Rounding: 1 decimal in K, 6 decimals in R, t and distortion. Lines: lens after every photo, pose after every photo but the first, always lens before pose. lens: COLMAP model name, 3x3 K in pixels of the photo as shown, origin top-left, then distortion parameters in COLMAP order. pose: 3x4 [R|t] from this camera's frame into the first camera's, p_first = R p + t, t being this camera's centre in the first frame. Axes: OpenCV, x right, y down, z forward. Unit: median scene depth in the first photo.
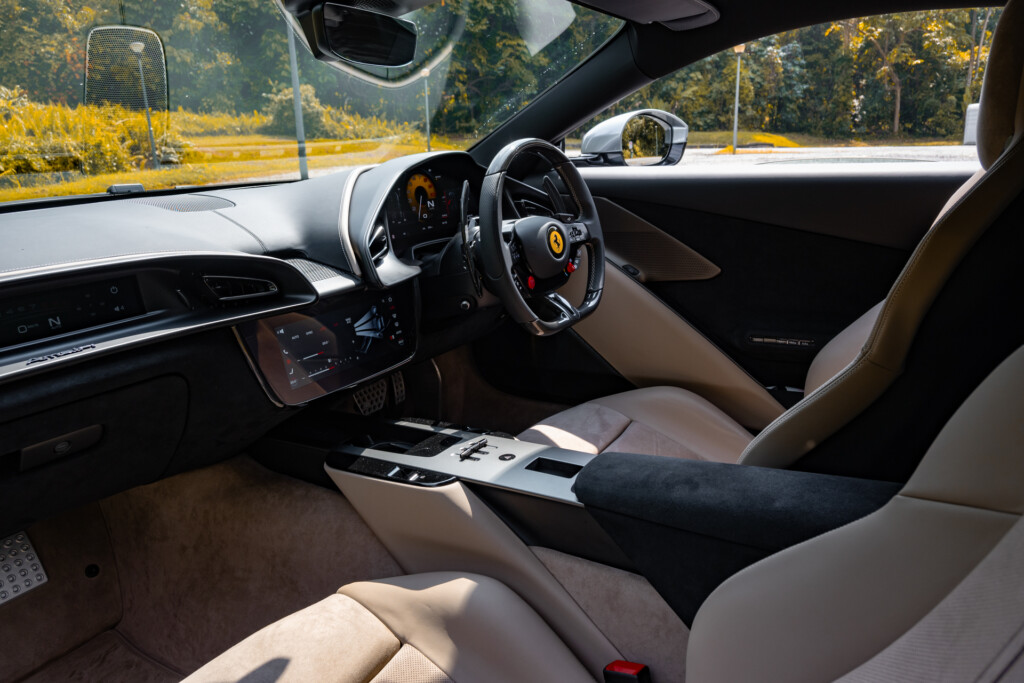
lens RADIAL K [[767.4, 0, 512.0], [0, 767.4, 341.7], [0, 0, 1]] dist [-0.005602, -0.001109]
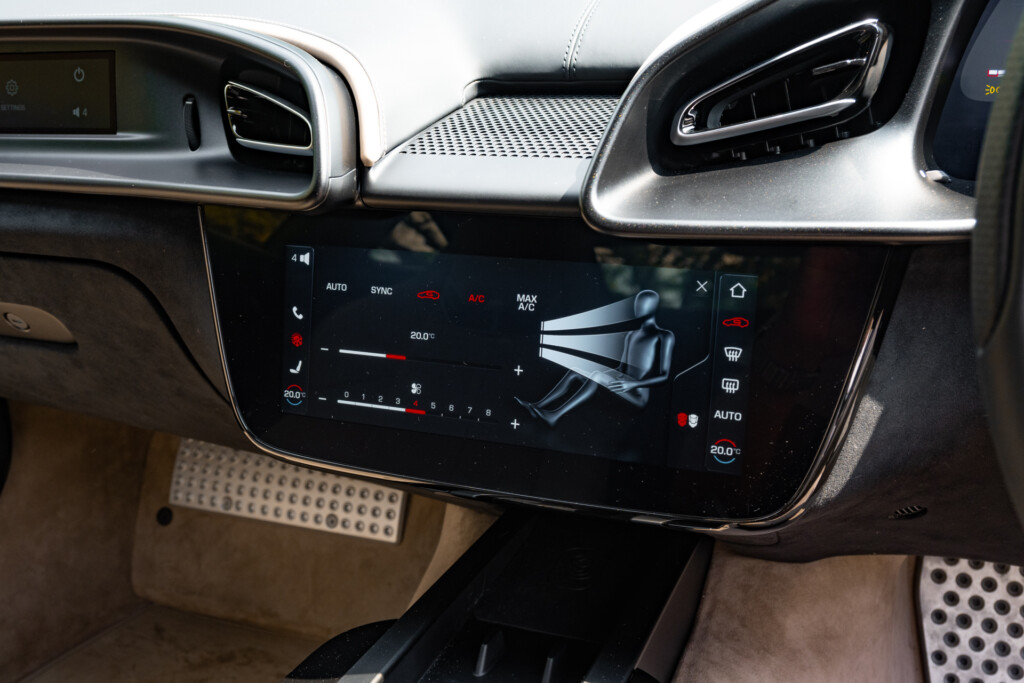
lens RADIAL K [[1018.7, 0, 509.2], [0, 1018.7, 340.7], [0, 0, 1]] dist [0.010029, 0.000000]
pose [[0.160409, 0.329507, -0.930427, 0.172914], [-0.235244, 0.928233, 0.288173, -0.127653], [0.958608, 0.172652, 0.226411, 0.878165]]
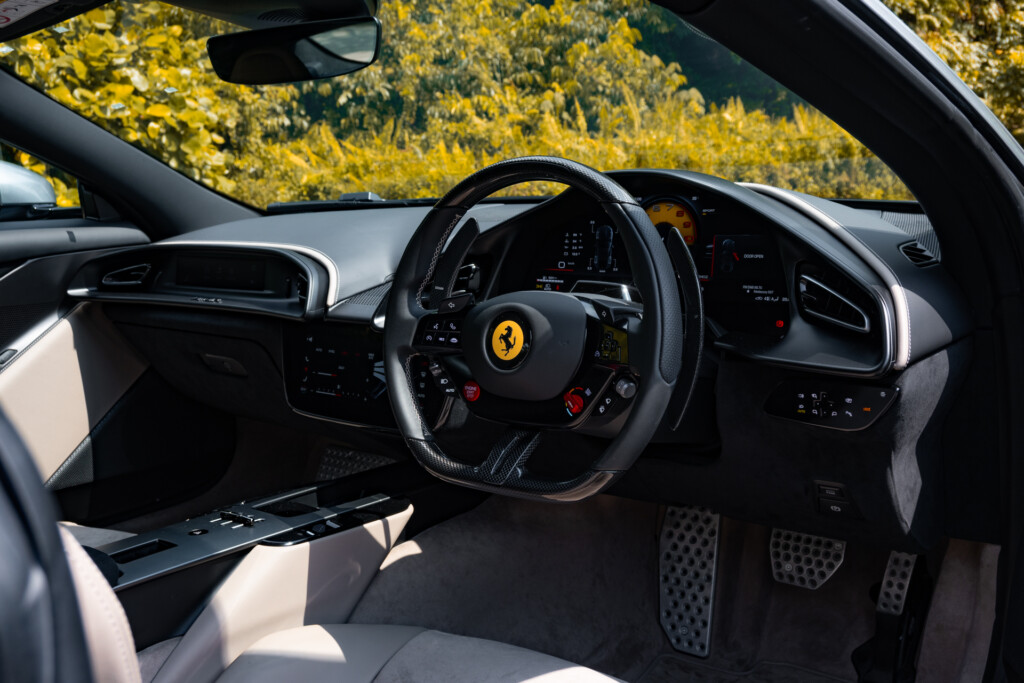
lens RADIAL K [[999.1, 0, 513.6], [0, 999.1, 342.7], [0, 0, 1]] dist [-0.004603, 0.000000]
pose [[-0.103694, 0.211930, -0.971768, 0.865609], [-0.223157, 0.947168, 0.230378, -0.336111], [0.969251, 0.240746, -0.050922, 1.183006]]
